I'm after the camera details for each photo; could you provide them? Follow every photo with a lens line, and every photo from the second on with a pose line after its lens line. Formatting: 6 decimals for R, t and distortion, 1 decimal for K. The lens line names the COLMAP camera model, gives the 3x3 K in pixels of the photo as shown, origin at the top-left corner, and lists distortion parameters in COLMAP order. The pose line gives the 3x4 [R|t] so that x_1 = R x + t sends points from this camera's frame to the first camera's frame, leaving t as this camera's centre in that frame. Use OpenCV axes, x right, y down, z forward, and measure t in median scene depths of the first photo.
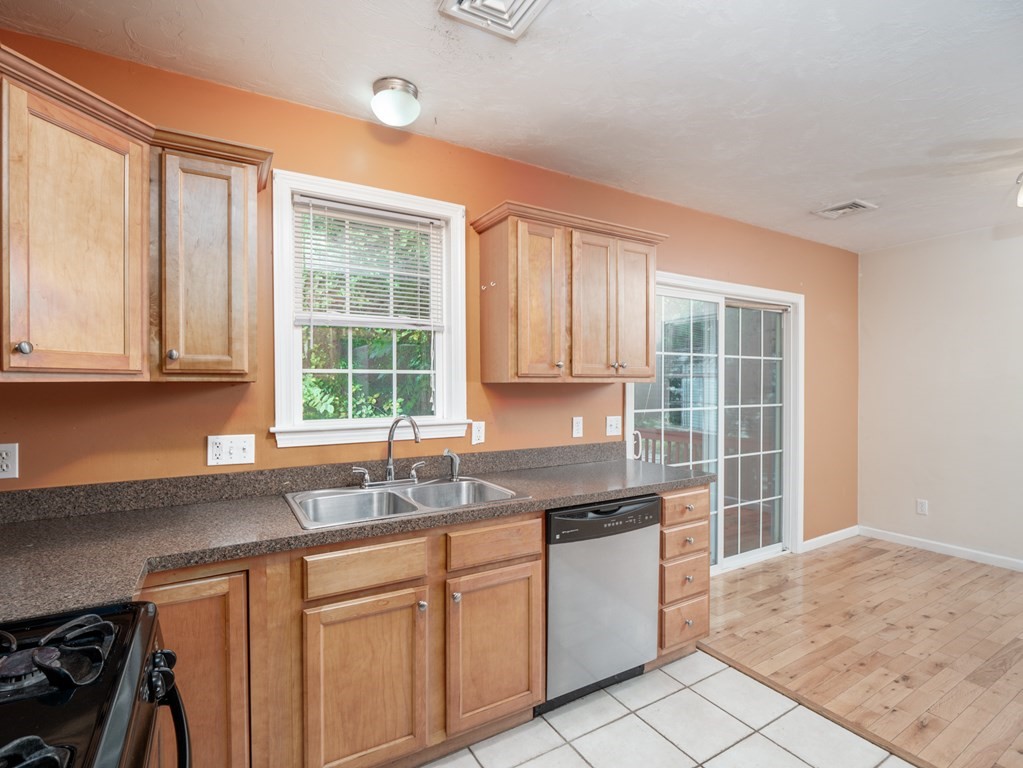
lens RADIAL K [[500.7, 0, 508.7], [0, 500.7, 387.5], [0, 0, 1]] dist [-0.014052, -0.001580]
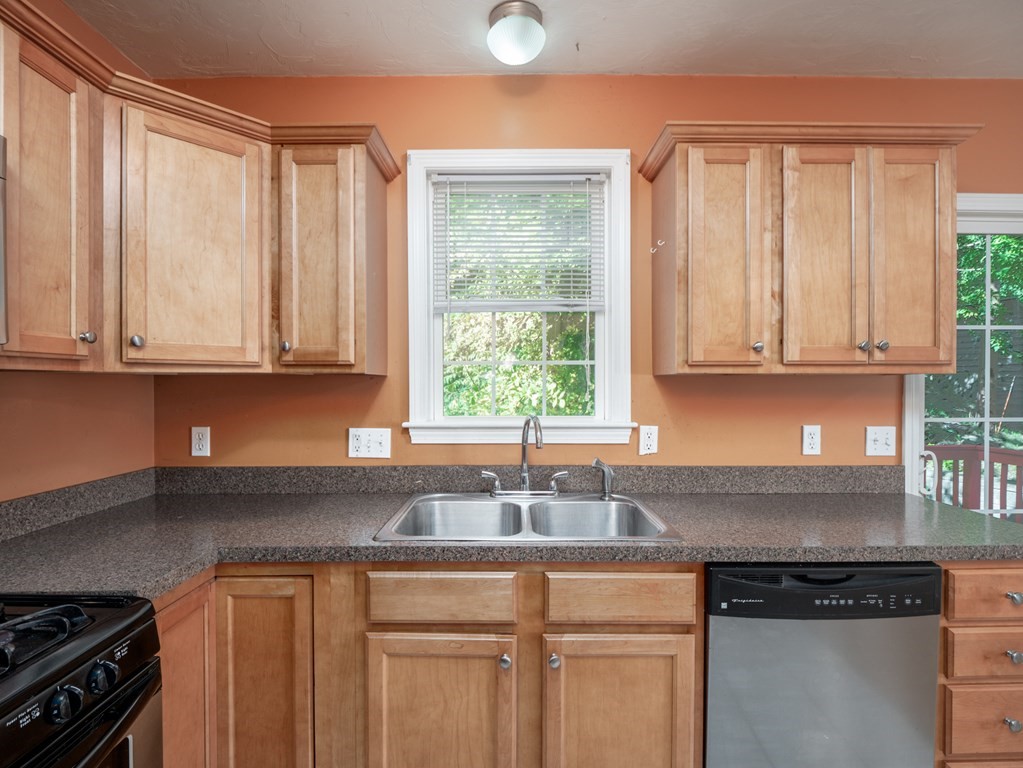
lens RADIAL K [[500.7, 0, 508.7], [0, 500.7, 387.5], [0, 0, 1]] dist [-0.014052, -0.001580]
pose [[0.857065, 0.005681, -0.515178, 0.207836], [-0.004658, 0.999984, 0.003278, 0.010988], [0.515188, -0.000410, 0.857077, 0.315245]]
